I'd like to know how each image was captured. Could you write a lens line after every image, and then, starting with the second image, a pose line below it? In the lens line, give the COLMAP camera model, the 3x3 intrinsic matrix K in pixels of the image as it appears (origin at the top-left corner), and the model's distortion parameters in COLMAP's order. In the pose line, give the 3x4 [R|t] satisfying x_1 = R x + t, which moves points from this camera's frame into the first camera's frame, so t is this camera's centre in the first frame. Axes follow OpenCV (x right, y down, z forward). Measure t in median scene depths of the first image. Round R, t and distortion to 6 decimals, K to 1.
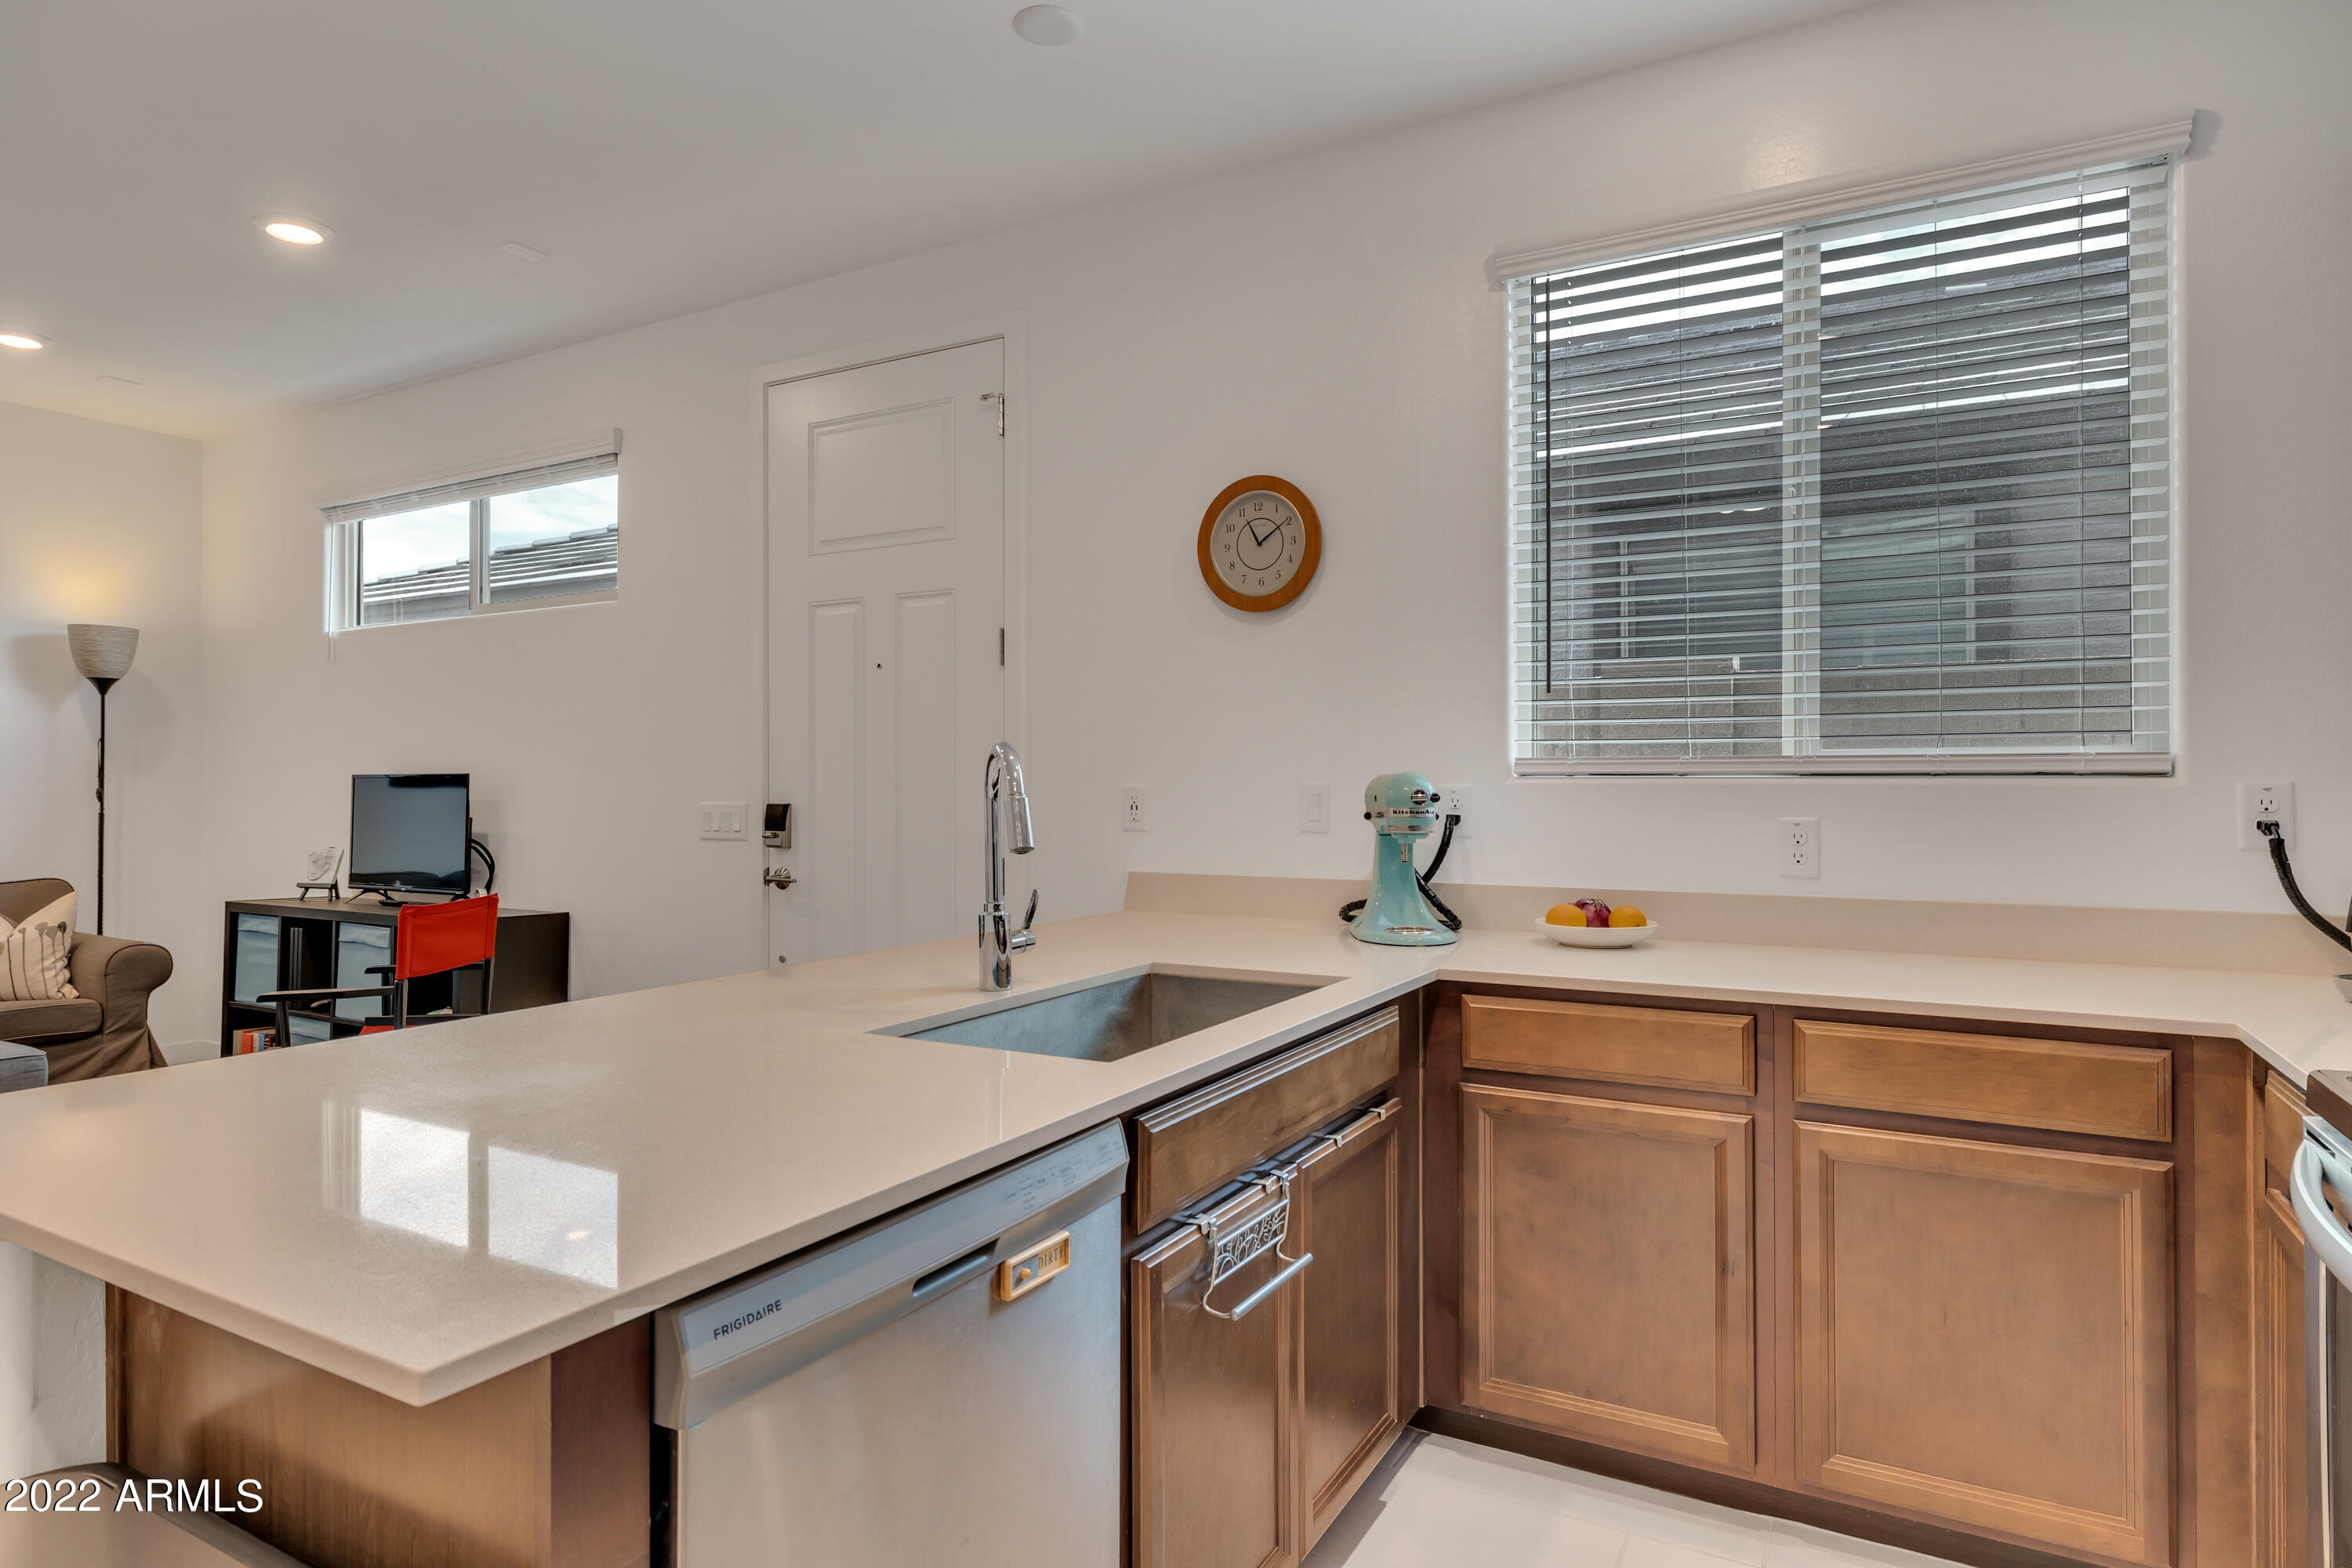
lens RADIAL K [[1322.8, 0, 1168.0], [0, 1322.8, 778.9], [0, 0, 1]] dist [-0.001142, 0.002475]
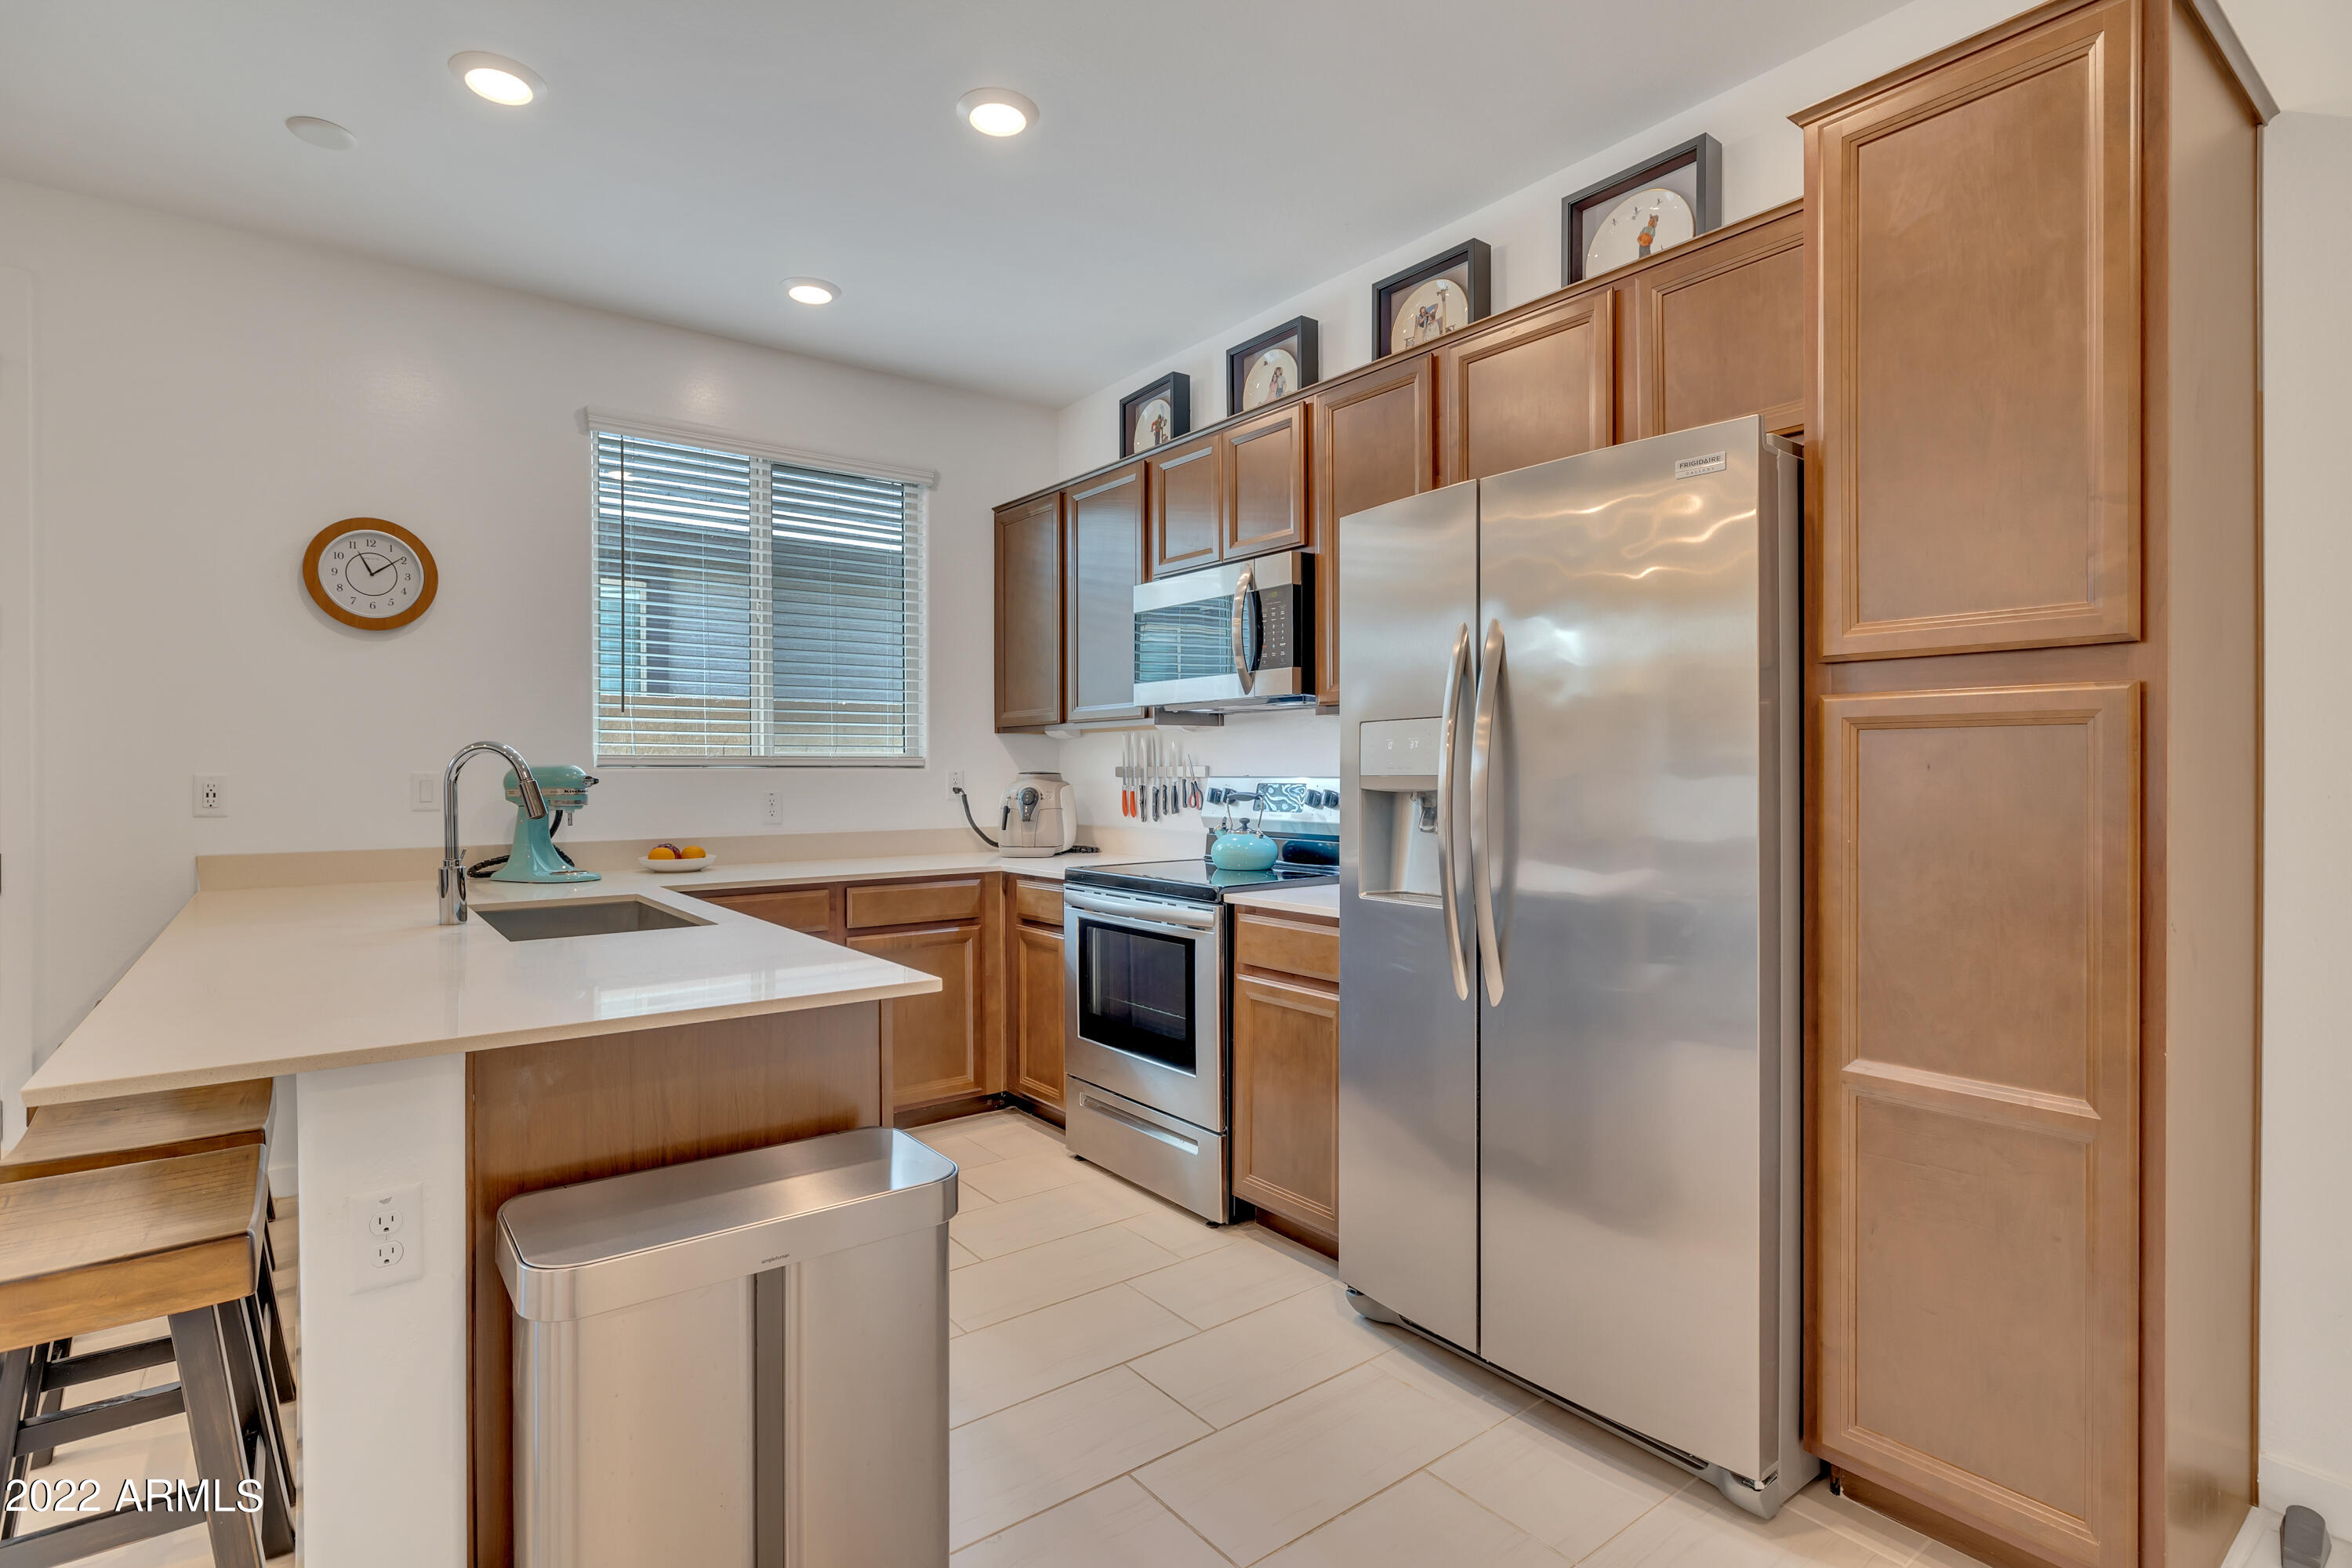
lens RADIAL K [[1108.5, 0, 1174.8], [0, 1108.5, 784.7], [0, 0, 1]] dist [0.001881, 0.000197]
pose [[0.380135, -0.011353, 0.924861, -0.640739], [0.000456, 0.999927, 0.012087, 0.003343], [-0.924931, -0.004173, 0.380113, -0.072012]]
